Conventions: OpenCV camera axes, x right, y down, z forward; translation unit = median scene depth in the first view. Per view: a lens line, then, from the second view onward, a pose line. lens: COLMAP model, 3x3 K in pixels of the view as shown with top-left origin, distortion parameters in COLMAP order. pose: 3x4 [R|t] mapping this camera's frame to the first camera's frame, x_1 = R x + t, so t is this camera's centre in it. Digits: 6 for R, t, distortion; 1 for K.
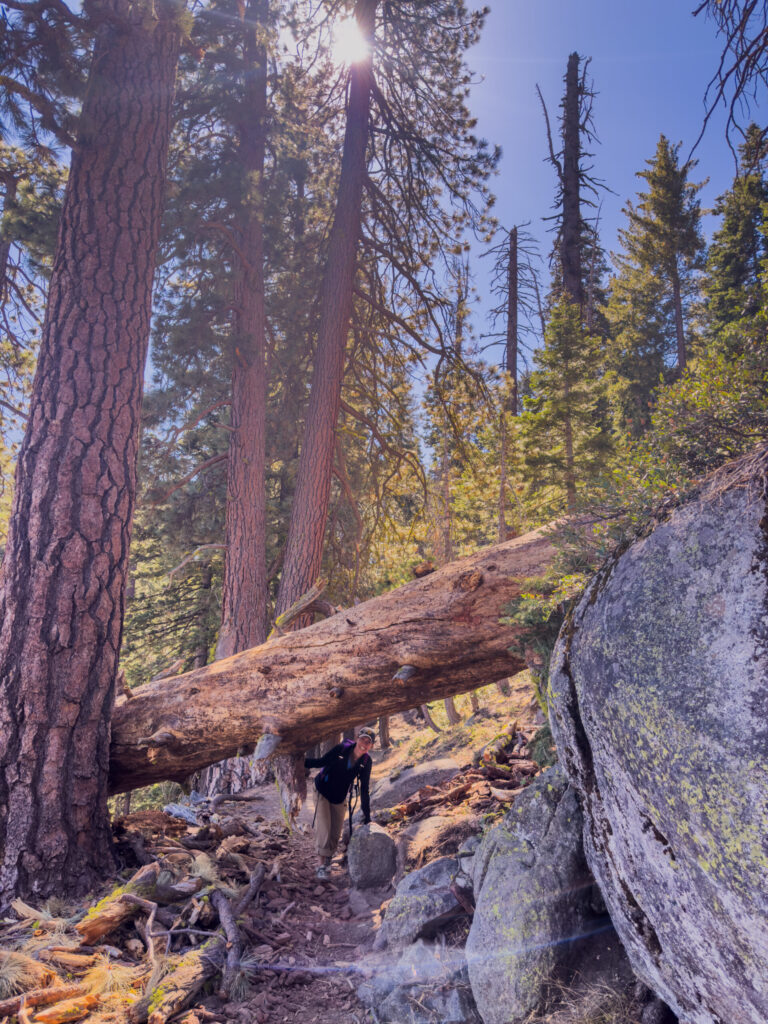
lens RADIAL K [[723.1, 0, 371.2], [0, 723.1, 513.5], [0, 0, 1]] dist [0.101386, -0.128553]
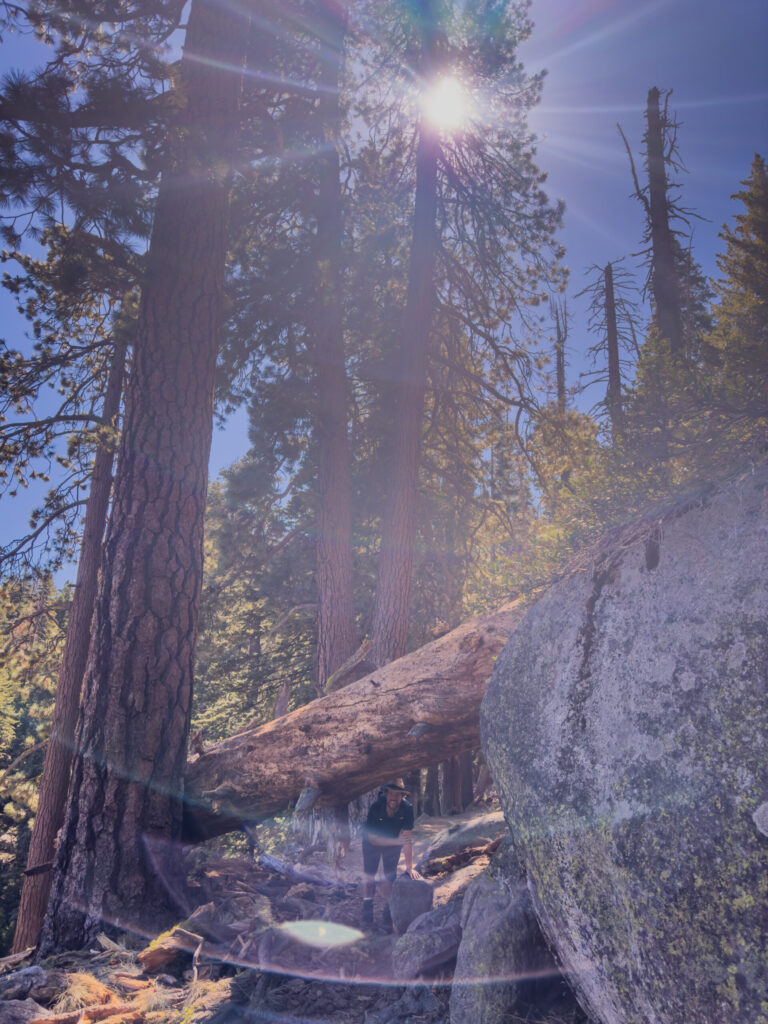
lens RADIAL K [[738.6, 0, 390.3], [0, 738.6, 518.4], [0, 0, 1]] dist [0.099425, -0.133979]
pose [[0.984135, -0.066547, -0.164470, 0.180090], [0.058036, 0.996741, -0.056028, -0.031734], [0.167663, 0.045594, 0.984790, -0.106155]]
